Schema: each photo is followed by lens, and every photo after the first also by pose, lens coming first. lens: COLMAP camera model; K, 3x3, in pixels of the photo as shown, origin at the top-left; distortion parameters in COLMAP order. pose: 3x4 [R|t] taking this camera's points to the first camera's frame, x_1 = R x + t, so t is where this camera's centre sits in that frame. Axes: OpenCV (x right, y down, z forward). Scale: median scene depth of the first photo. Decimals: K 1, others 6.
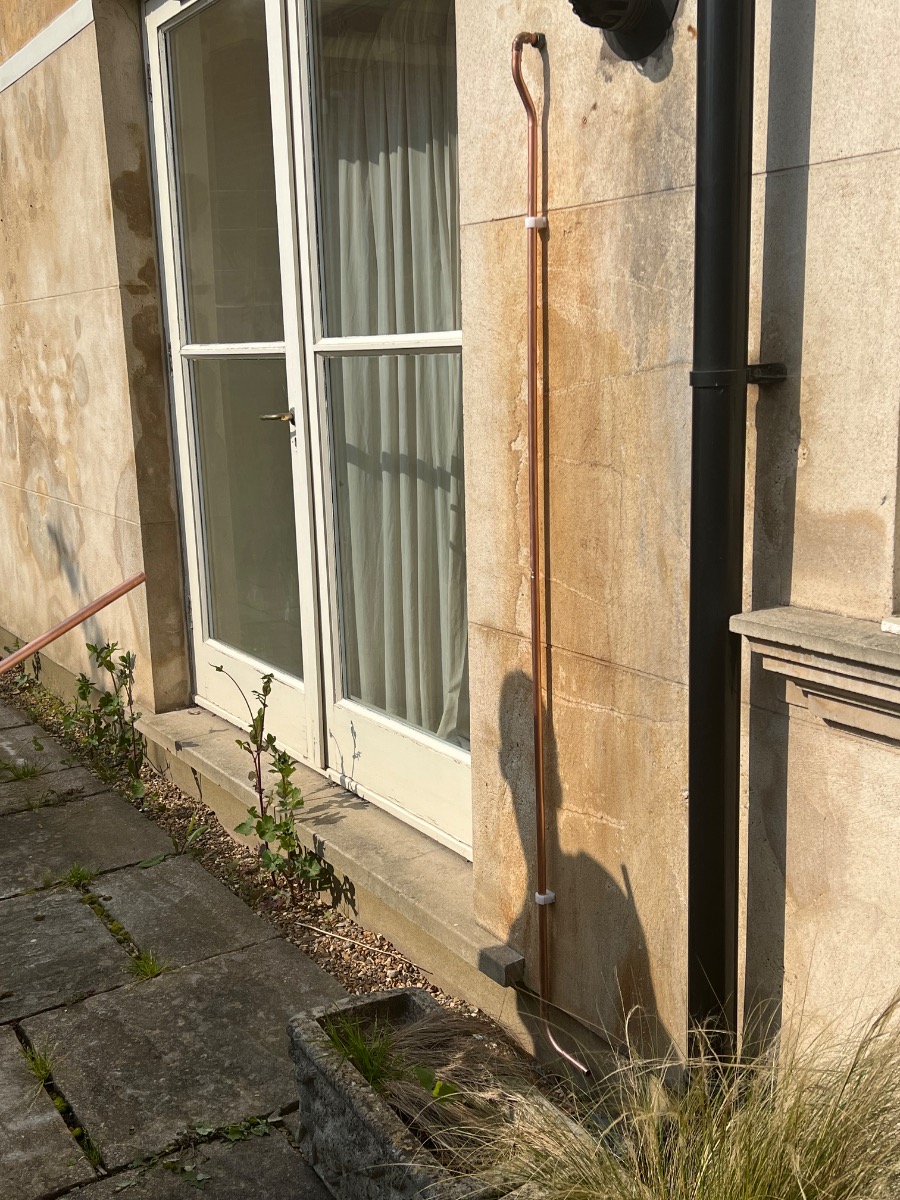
lens RADIAL K [[1272.0, 0, 450.5], [0, 1272.0, 603.7], [0, 0, 1]] dist [0.073979, 0.000000]
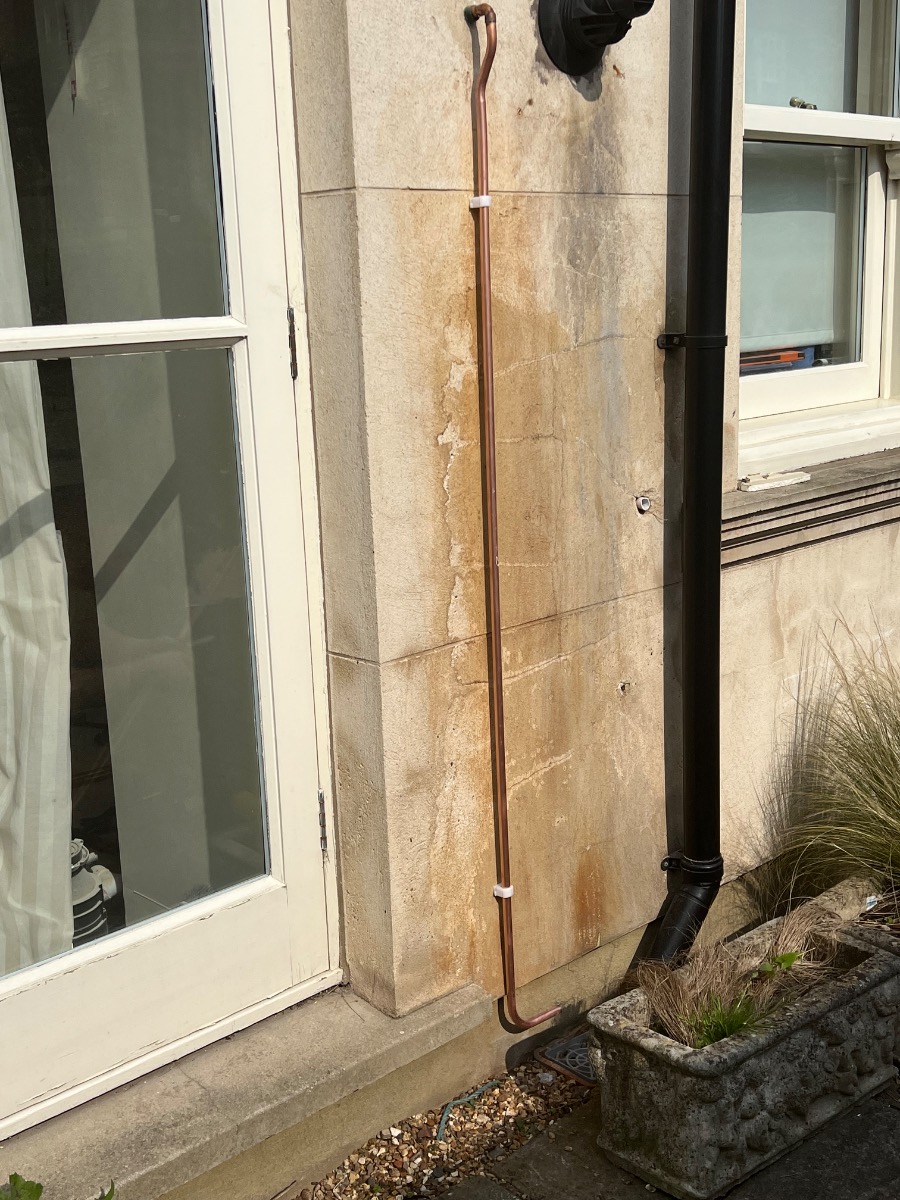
lens RADIAL K [[1393.4, 0, 450.5], [0, 1393.4, 597.8], [0, 0, 1]] dist [0.108129, 0.000000]
pose [[-0.186575, -0.183147, 0.965219, -1.067255], [0.231904, 0.946496, 0.224421, -0.271792], [-0.954678, 0.265710, -0.134120, 1.312629]]
